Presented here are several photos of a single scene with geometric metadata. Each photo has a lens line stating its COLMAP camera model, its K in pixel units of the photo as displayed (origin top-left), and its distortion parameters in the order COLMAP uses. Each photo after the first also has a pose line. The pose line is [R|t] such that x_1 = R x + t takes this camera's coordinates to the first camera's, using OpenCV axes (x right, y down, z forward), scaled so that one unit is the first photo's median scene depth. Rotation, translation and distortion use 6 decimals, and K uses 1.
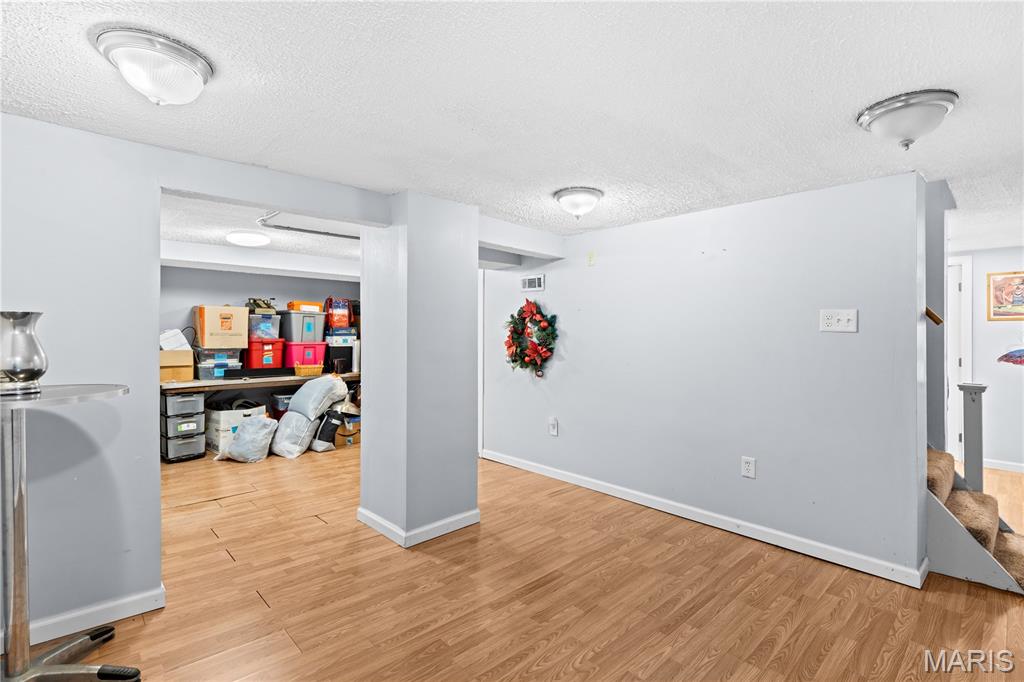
lens RADIAL K [[469.7, 0, 510.7], [0, 469.7, 339.7], [0, 0, 1]] dist [0.003081, 0.000788]
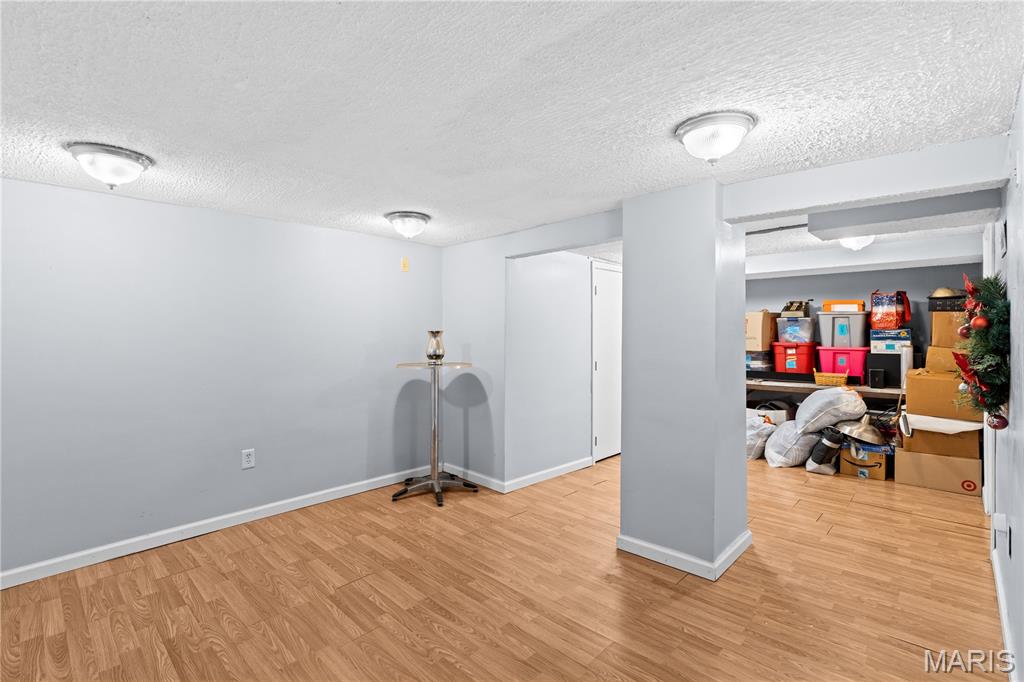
lens RADIAL K [[469.7, 0, 518.9], [0, 469.7, 336.1], [0, 0, 1]] dist [0.003081, 0.000788]
pose [[0.076414, 0.000783, -0.997076, 0.726808], [-0.008492, 0.999964, 0.000135, -0.018639], [0.997040, 0.008457, 0.076417, 0.647228]]
